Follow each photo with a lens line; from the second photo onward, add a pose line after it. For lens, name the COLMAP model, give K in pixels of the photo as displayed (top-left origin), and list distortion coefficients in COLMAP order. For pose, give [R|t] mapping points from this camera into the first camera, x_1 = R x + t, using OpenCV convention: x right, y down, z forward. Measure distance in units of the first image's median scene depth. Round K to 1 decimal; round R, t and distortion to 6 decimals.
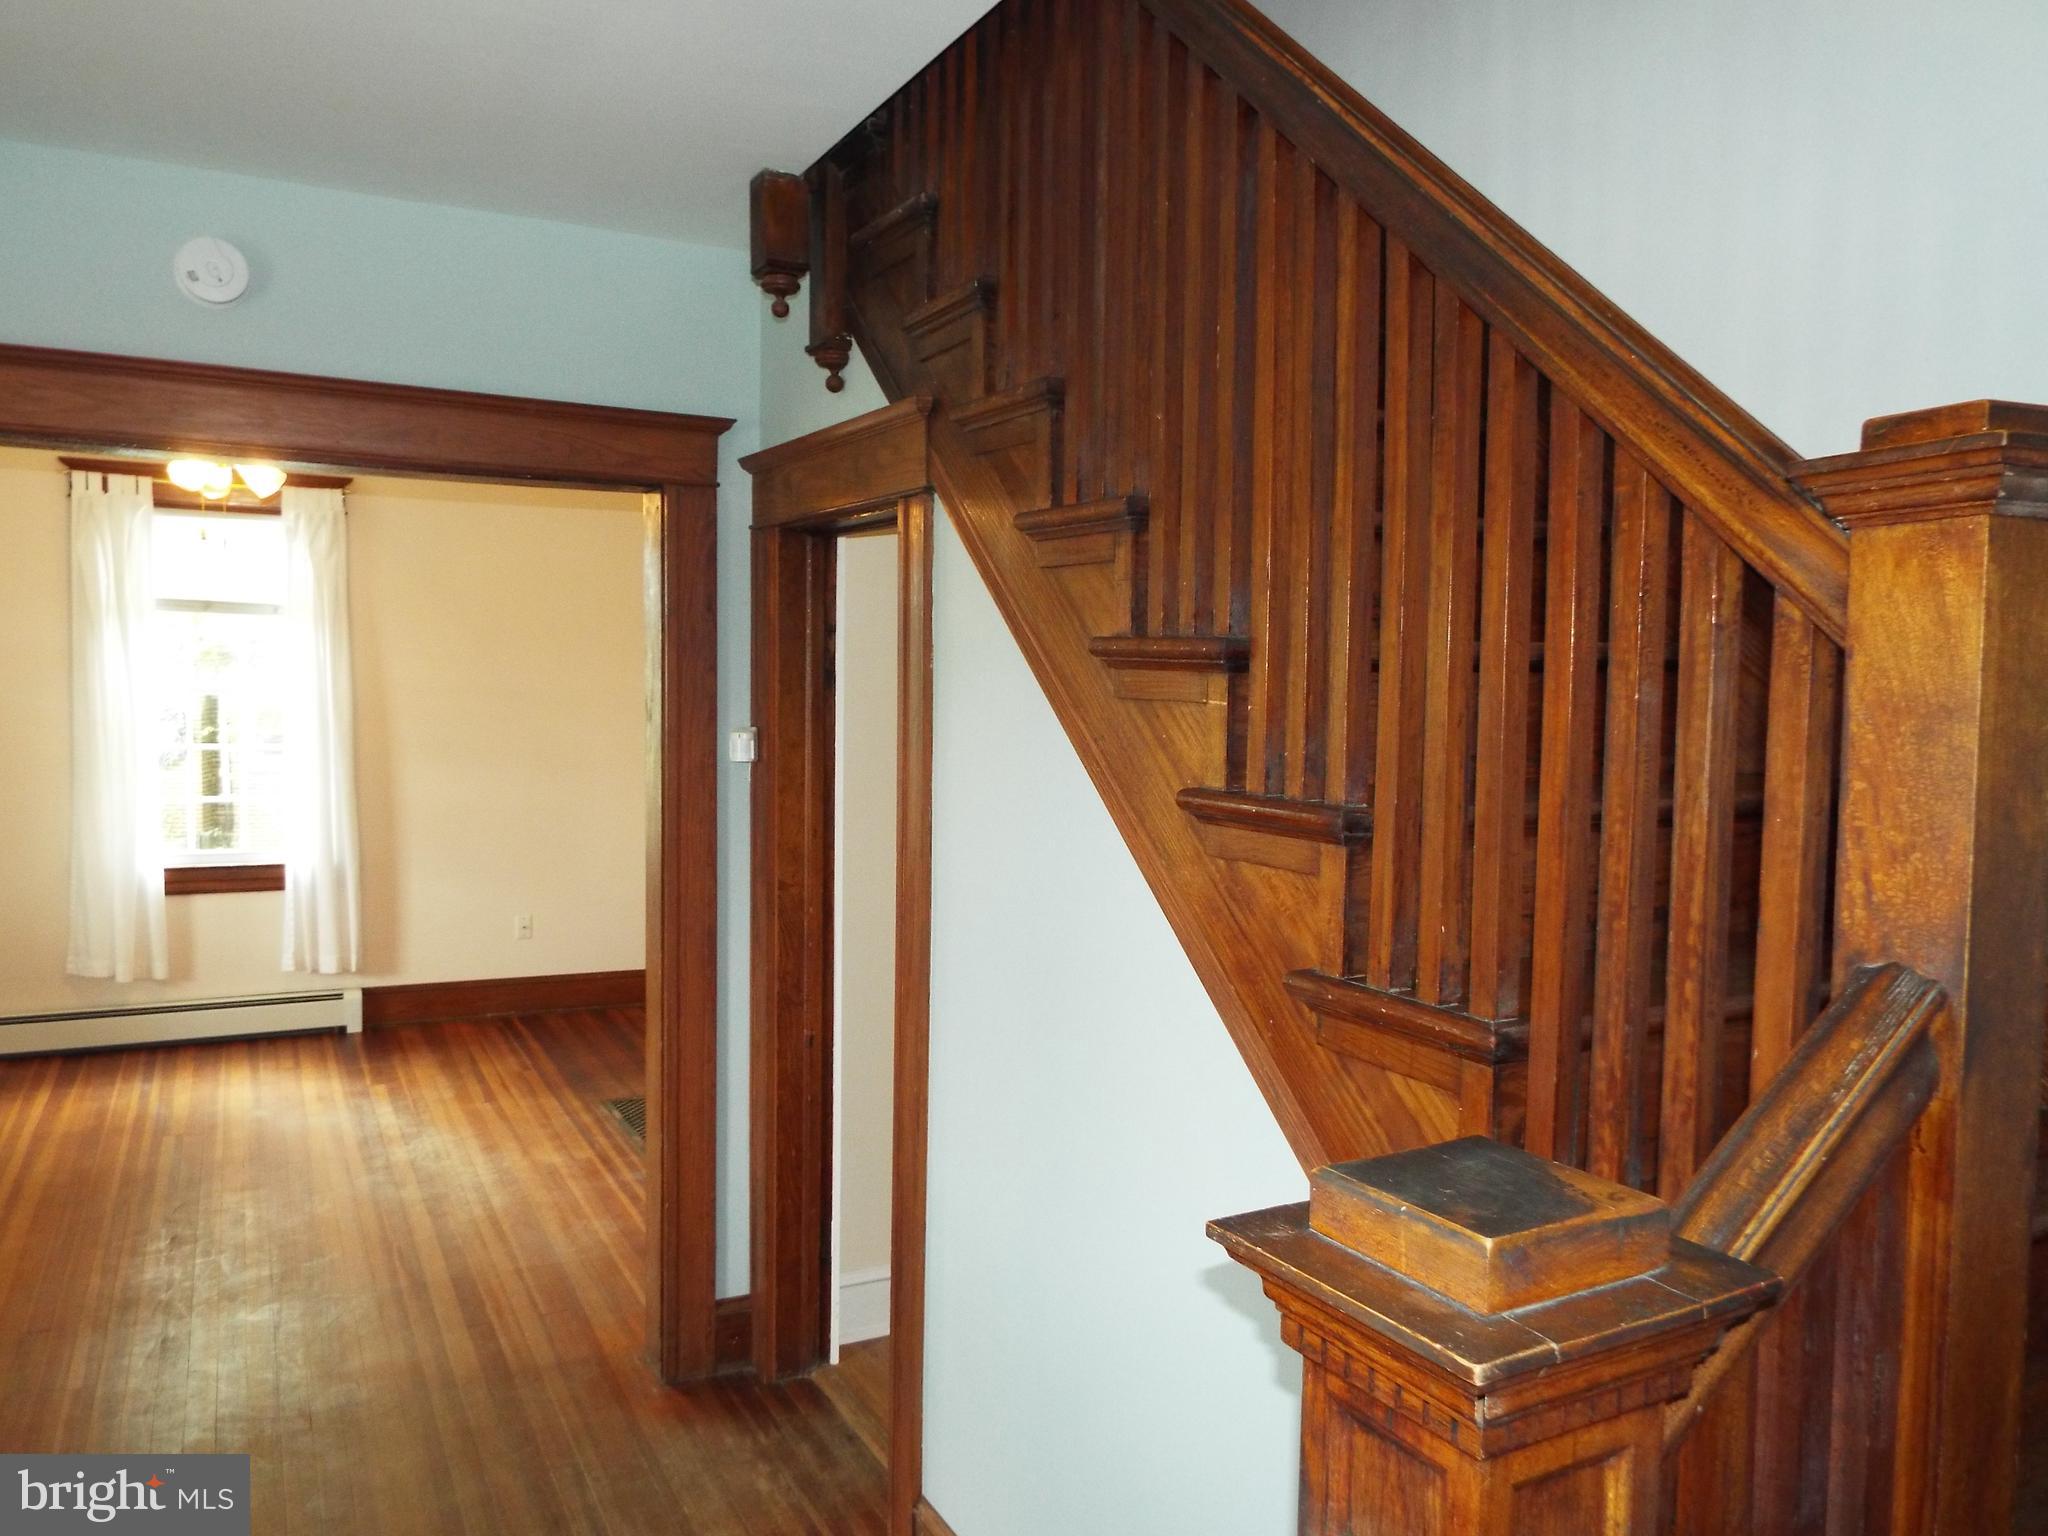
lens RADIAL K [[1473.4, 0, 1031.8], [0, 1473.4, 798.6], [0, 0, 1]] dist [-0.000177, -0.005512]
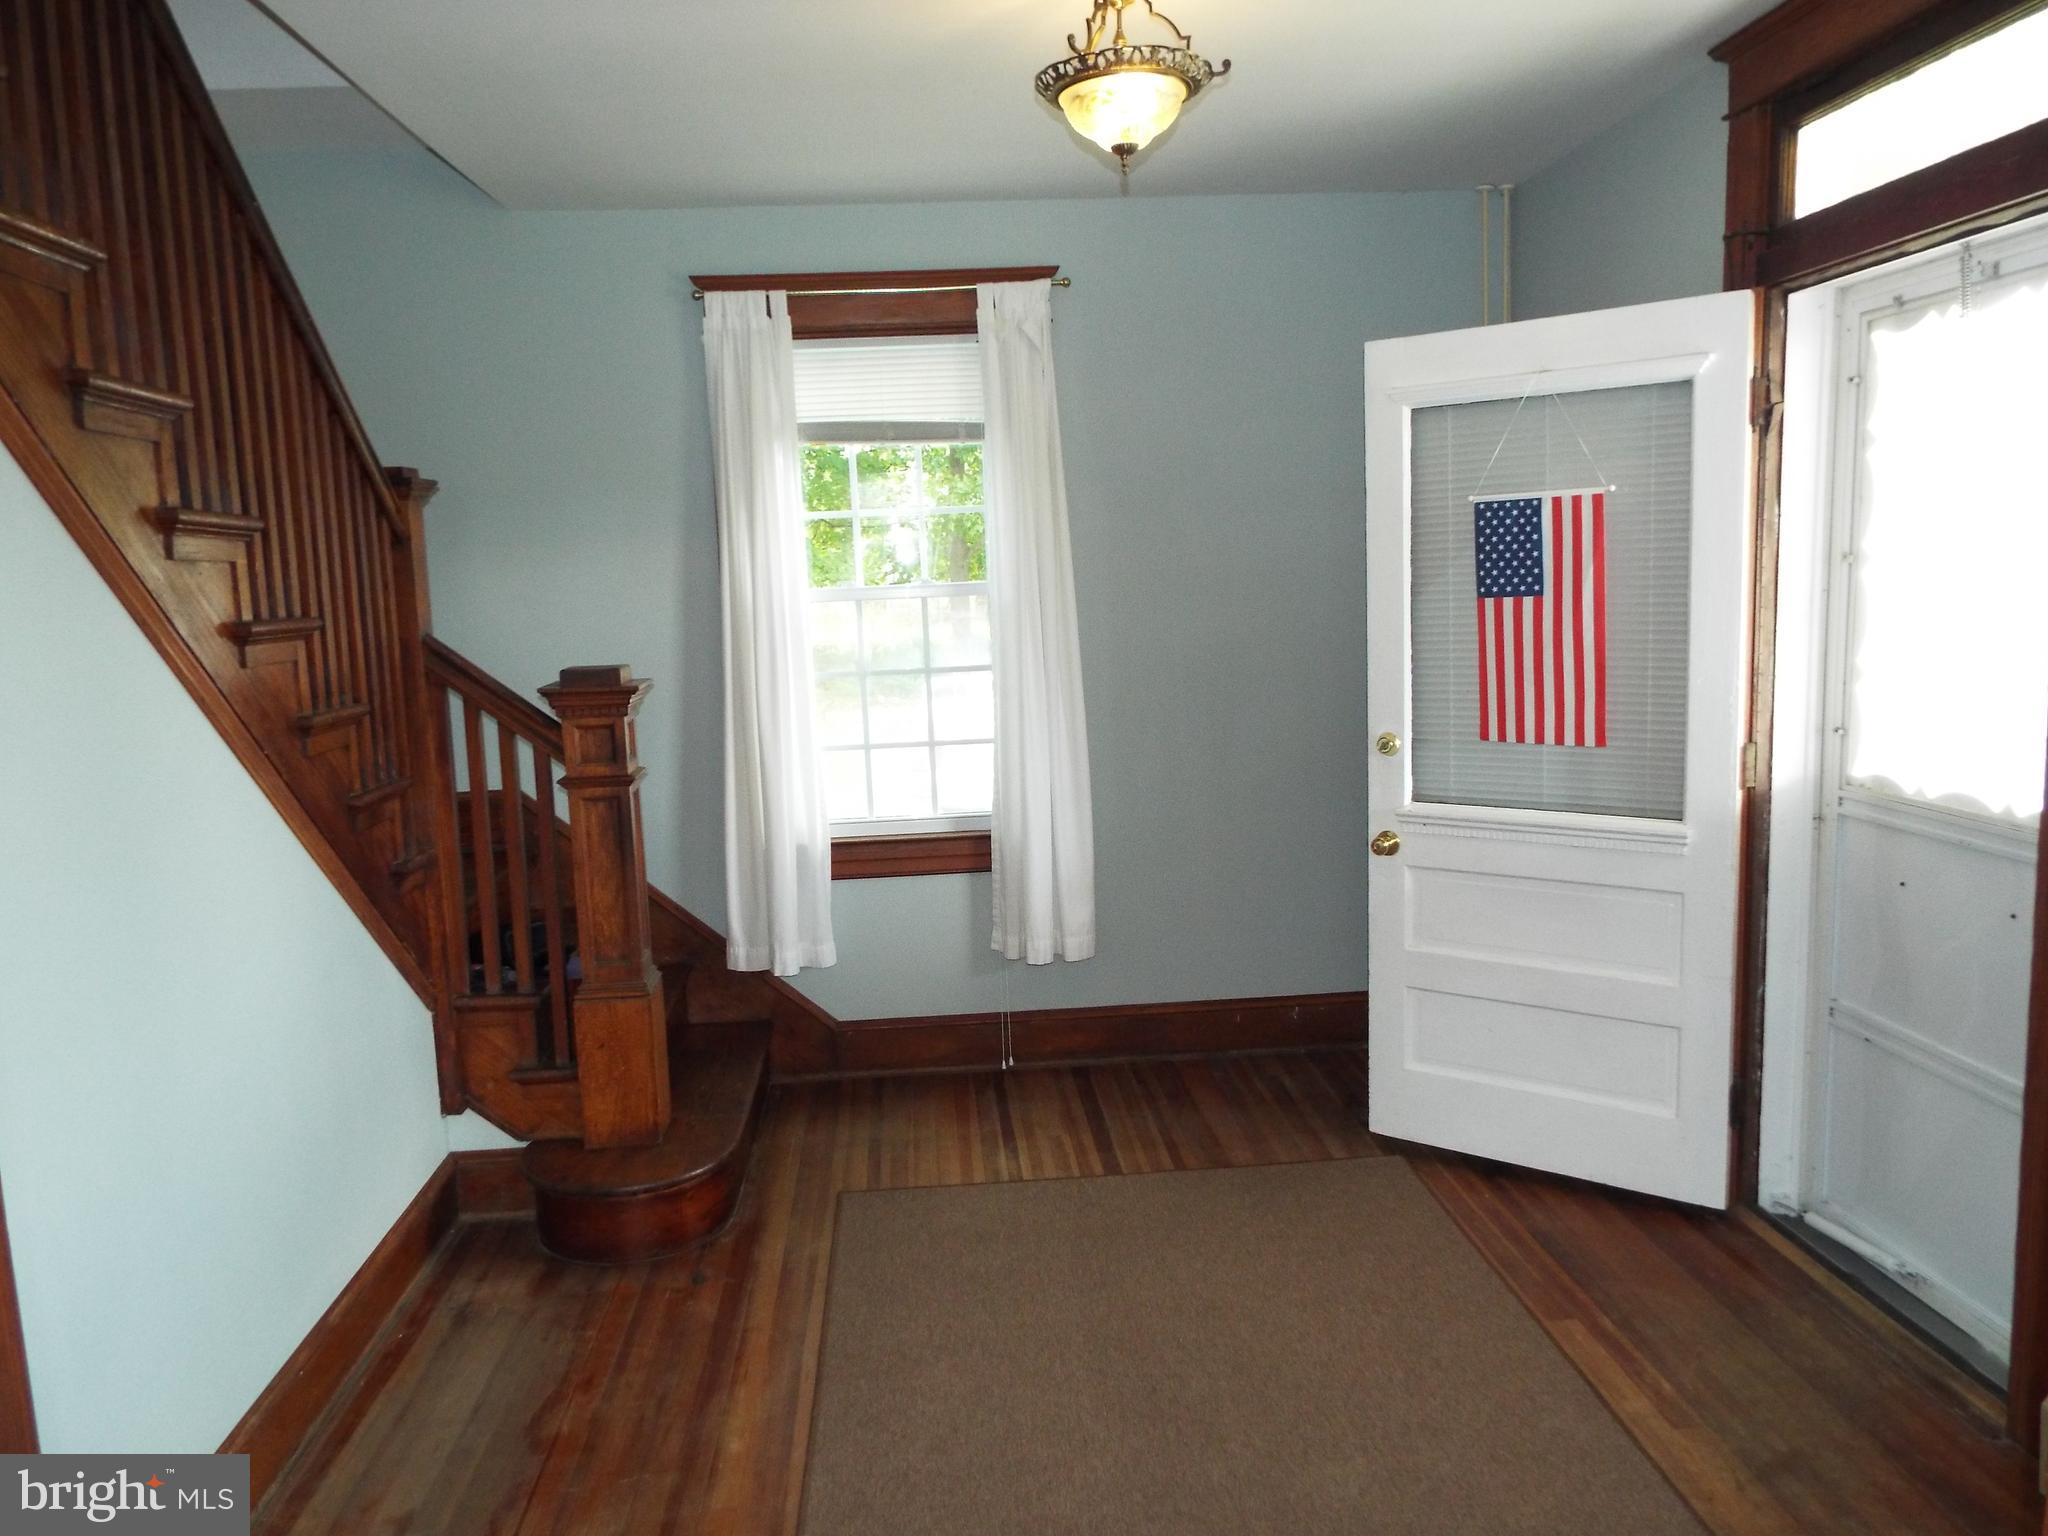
lens RADIAL K [[1500.9, 0, 1024.3], [0, 1500.9, 777.9], [0, 0, 1]] dist [-0.003283, -0.000468]
pose [[-0.911618, -0.049589, 0.408036, -0.401805], [0.044103, 0.975165, 0.217045, -0.048661], [-0.408665, 0.215857, -0.886791, 0.692613]]
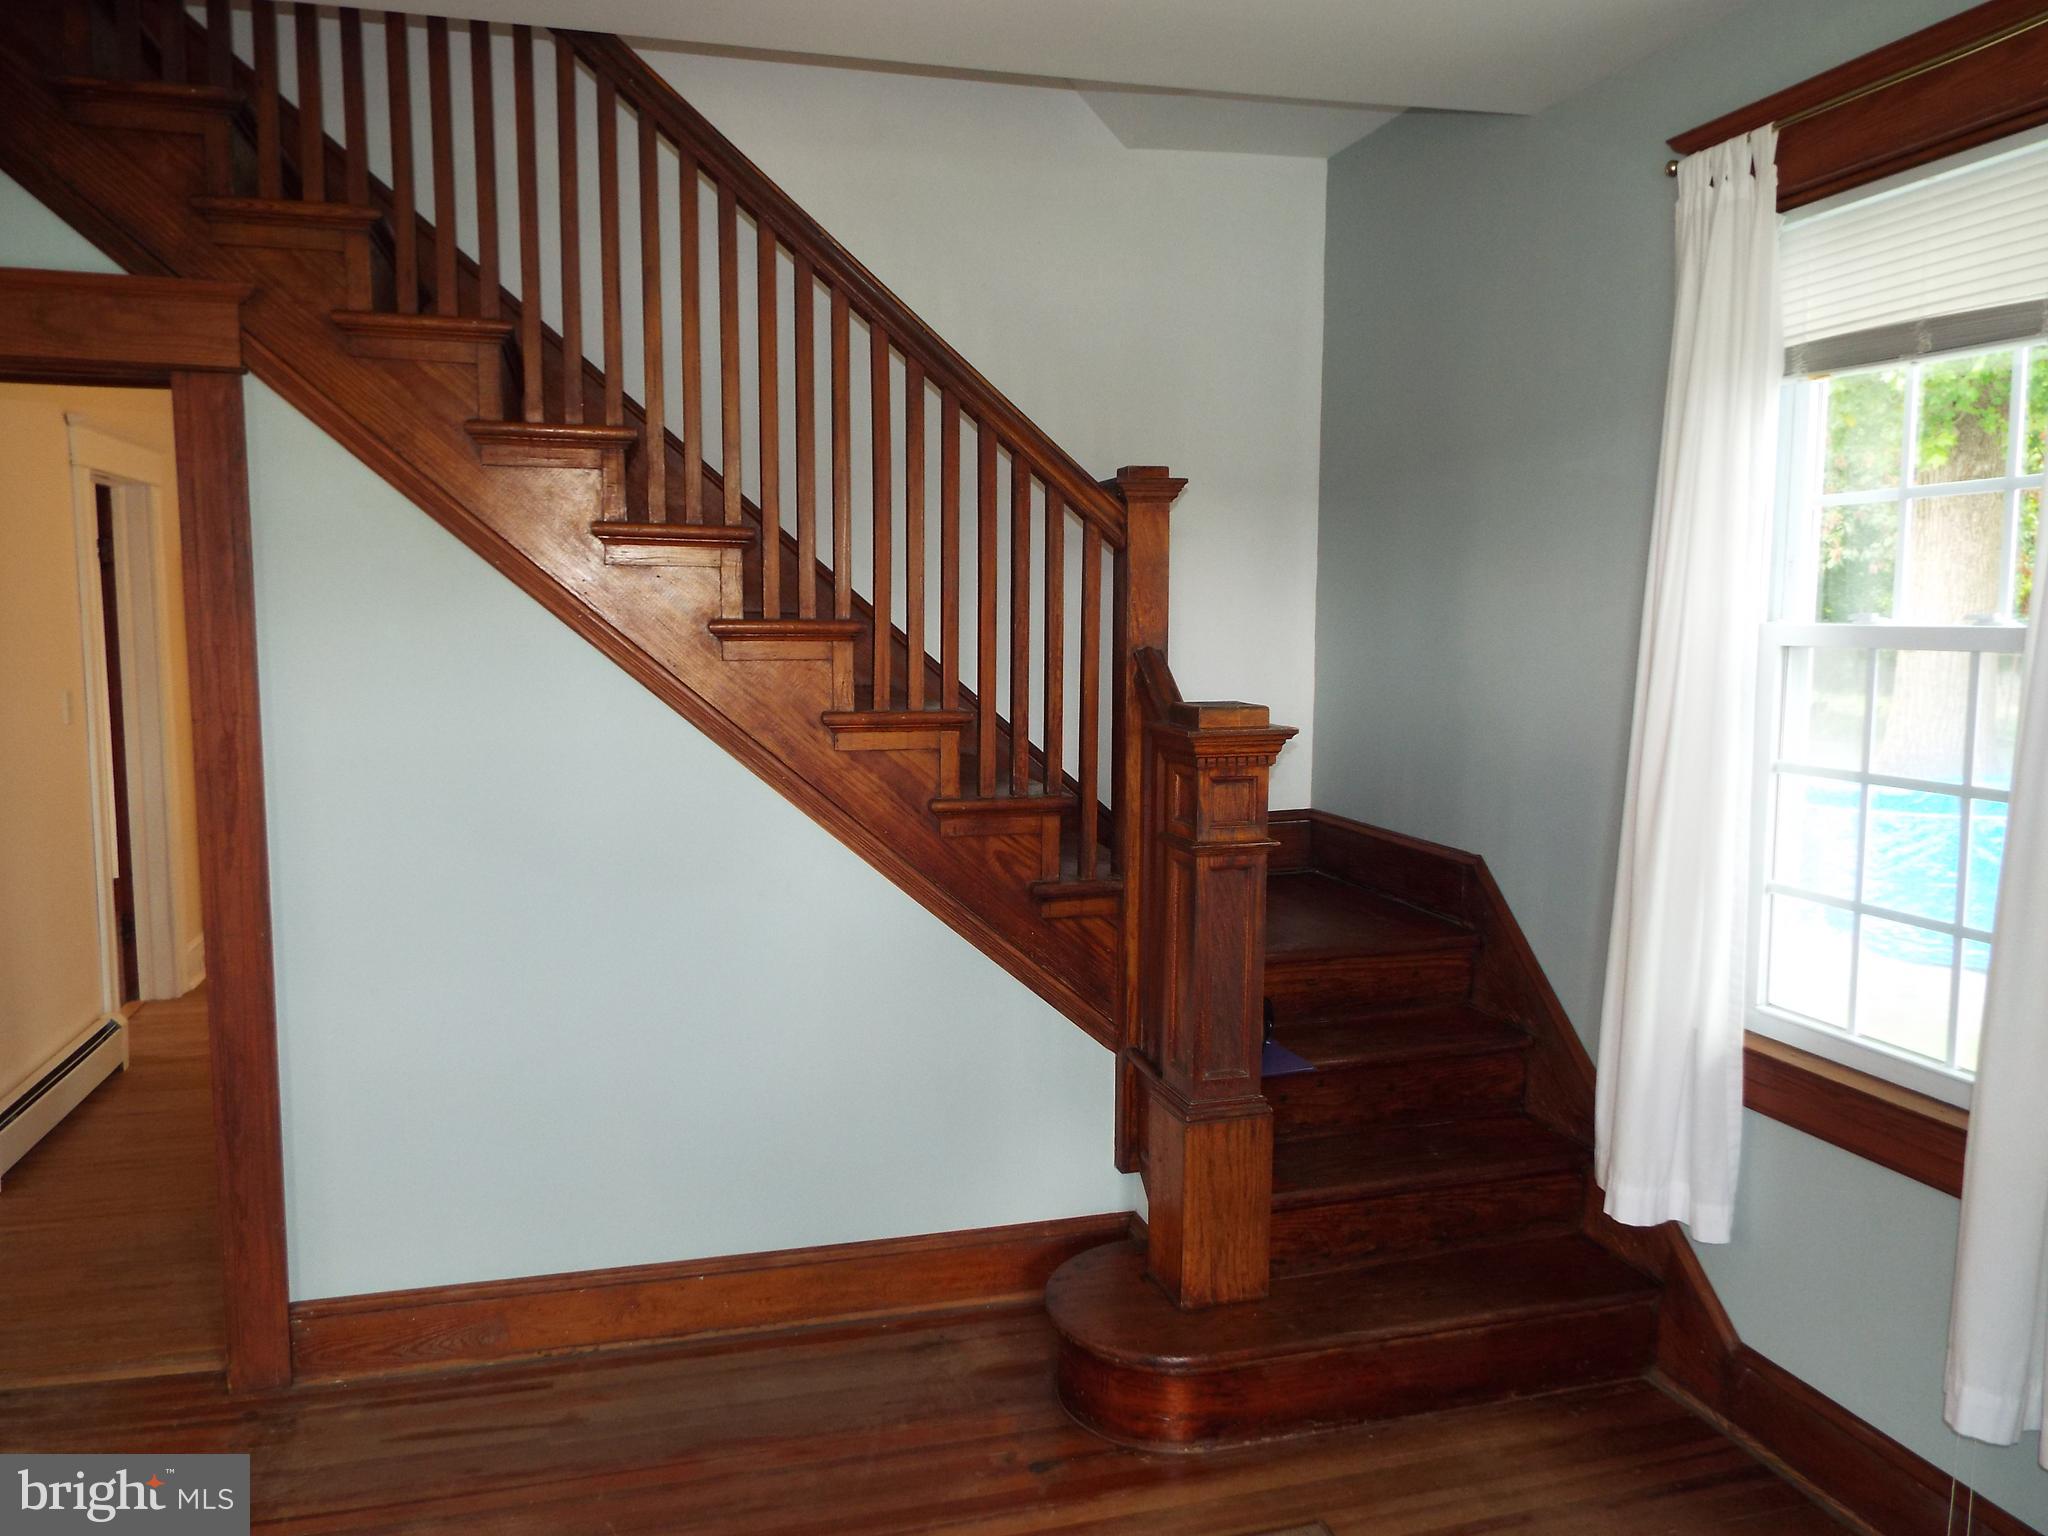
lens RADIAL K [[1490.0, 0, 1016.9], [0, 1490.0, 774.9], [0, 0, 1]] dist [-0.032806, 0.032088]
pose [[0.225203, -0.127805, 0.965893, -0.485917], [0.074301, 0.990725, 0.113767, 0.000467], [-0.971475, 0.046146, 0.232610, 0.104409]]
